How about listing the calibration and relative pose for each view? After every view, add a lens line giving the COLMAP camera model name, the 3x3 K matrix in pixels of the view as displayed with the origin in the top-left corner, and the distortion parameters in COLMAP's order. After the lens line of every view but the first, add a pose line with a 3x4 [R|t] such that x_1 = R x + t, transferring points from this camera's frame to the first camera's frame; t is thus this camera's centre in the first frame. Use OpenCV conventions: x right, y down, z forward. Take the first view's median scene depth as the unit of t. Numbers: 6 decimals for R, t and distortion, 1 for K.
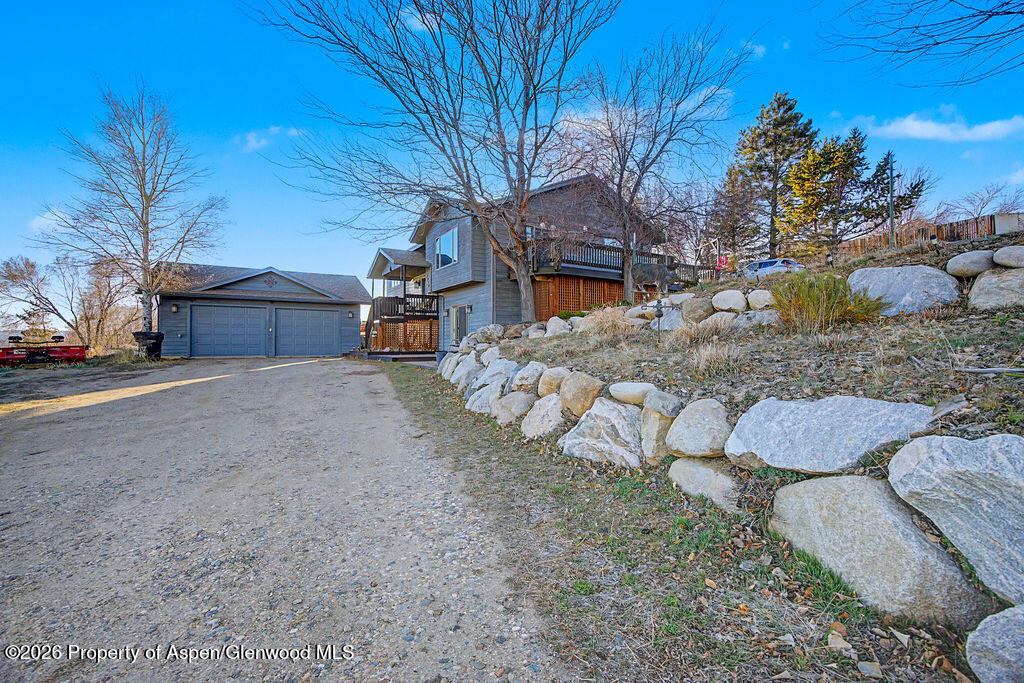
lens RADIAL K [[415.5, 0, 512.0], [0, 415.5, 341.5], [0, 0, 1]] dist [-0.001218, -0.000133]
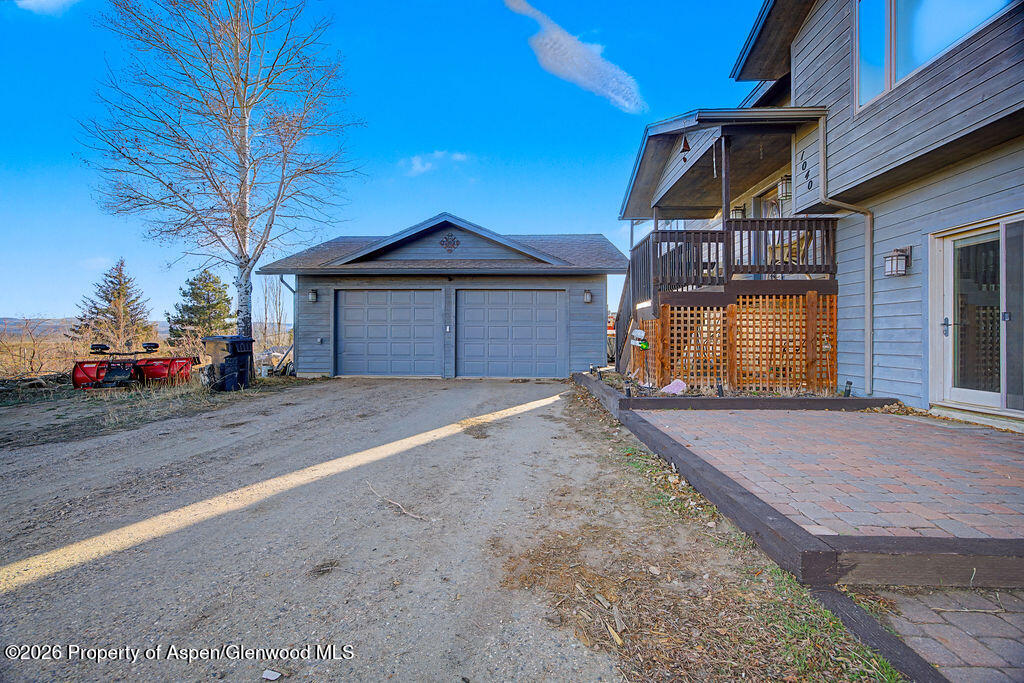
lens RADIAL K [[499.4, 0, 512.0], [0, 499.4, 341.5], [0, 0, 1]] dist [-0.001307, -0.000085]
pose [[0.855365, 0.003080, -0.518017, -0.179168], [0.000070, 0.999982, 0.006062, -0.016488], [0.518026, -0.005221, 0.855349, 0.509856]]
